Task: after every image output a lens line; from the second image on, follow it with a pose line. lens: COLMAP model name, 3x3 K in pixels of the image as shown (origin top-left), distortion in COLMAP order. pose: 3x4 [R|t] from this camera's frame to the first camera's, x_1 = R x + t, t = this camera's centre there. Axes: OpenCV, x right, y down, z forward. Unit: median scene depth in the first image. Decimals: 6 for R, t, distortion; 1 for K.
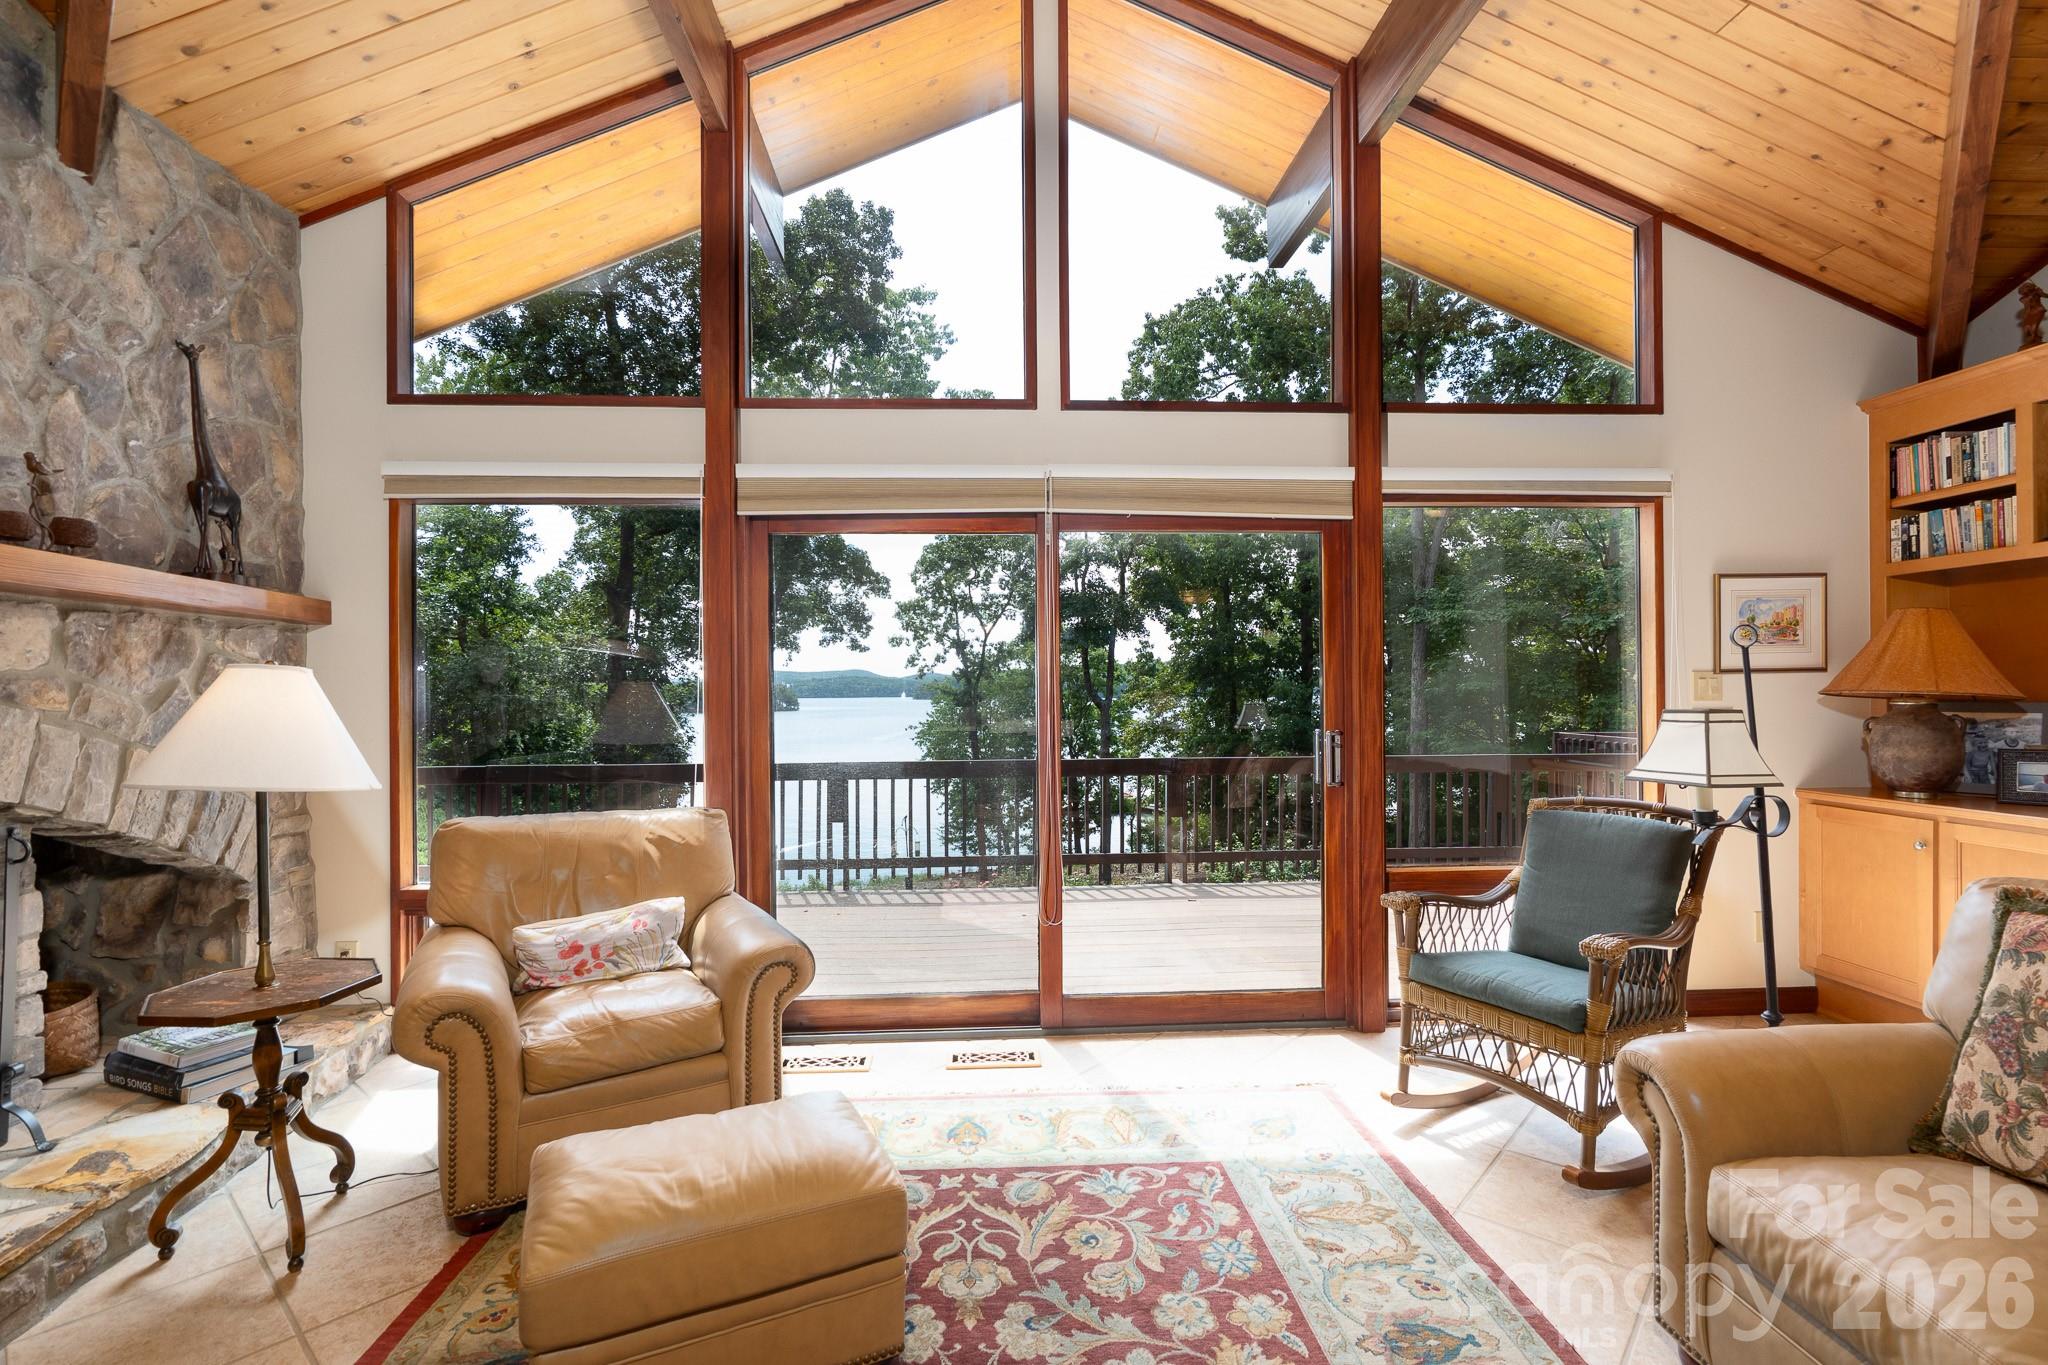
lens RADIAL K [[934.9, 0, 1020.0], [0, 934.9, 691.4], [0, 0, 1]] dist [-0.004162, 0.002900]
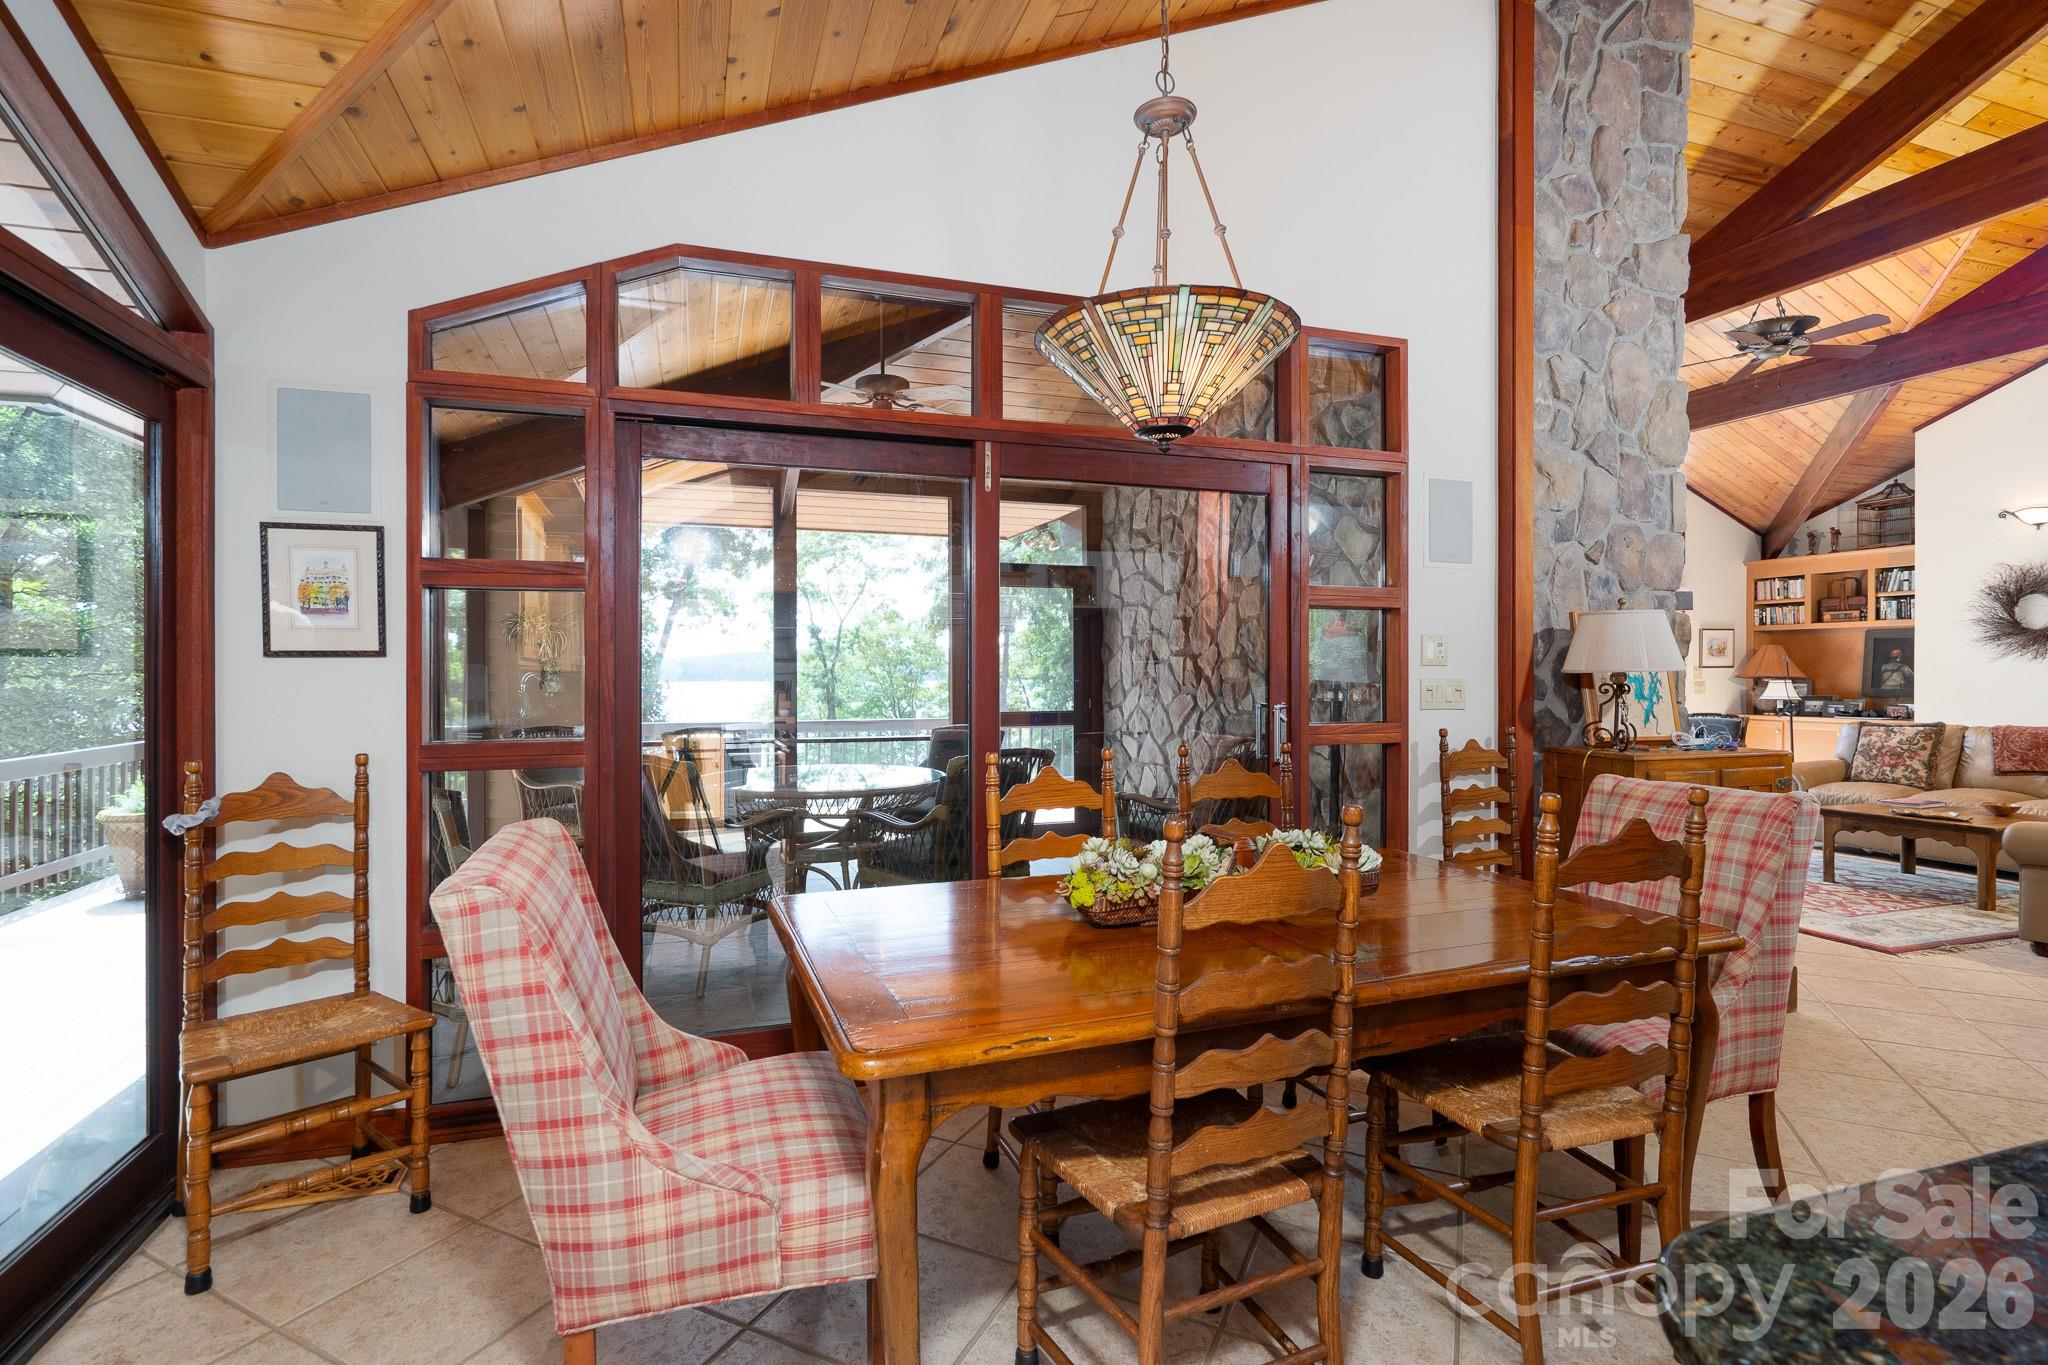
lens RADIAL K [[934.9, 0, 993.7], [0, 934.9, 675.1], [0, 0, 1]] dist [-0.004162, 0.002900]
pose [[0.967606, 0.007002, 0.252368, -1.796734], [-0.007048, 0.999975, -0.000720, 0.015729], [-0.252367, -0.001082, 0.967631, -0.988602]]
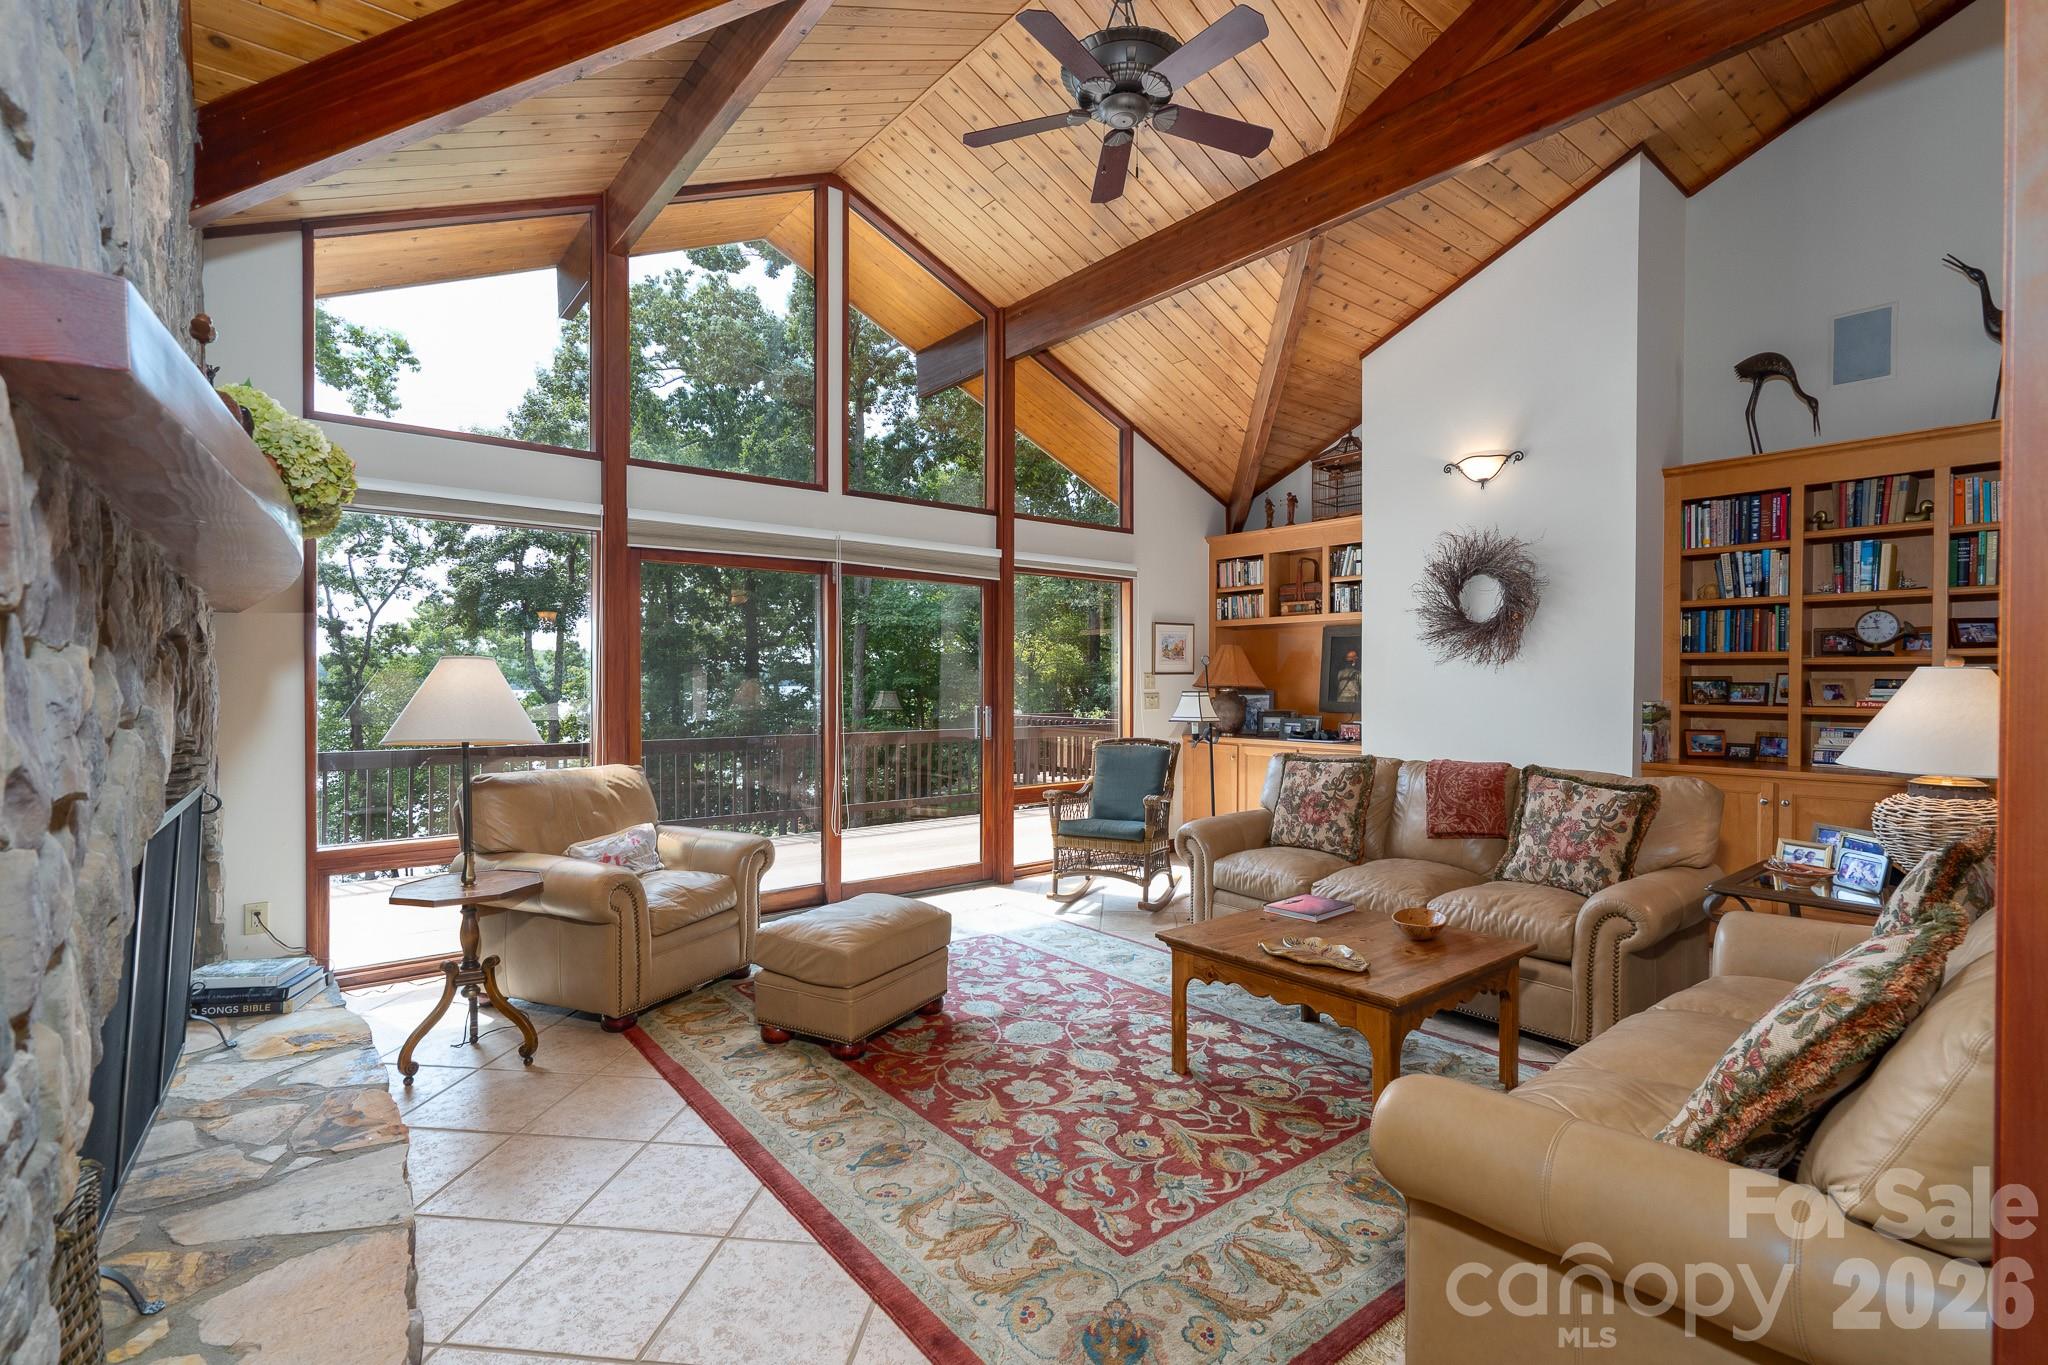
lens RADIAL K [[934.9, 0, 1042.7], [0, 934.9, 684.8], [0, 0, 1]] dist [-0.004162, 0.002900]
pose [[0.800842, 0.006067, 0.598844, -0.579740], [-0.006002, 0.999980, -0.002105, 0.006937], [-0.598845, -0.001908, 0.800863, -0.389828]]
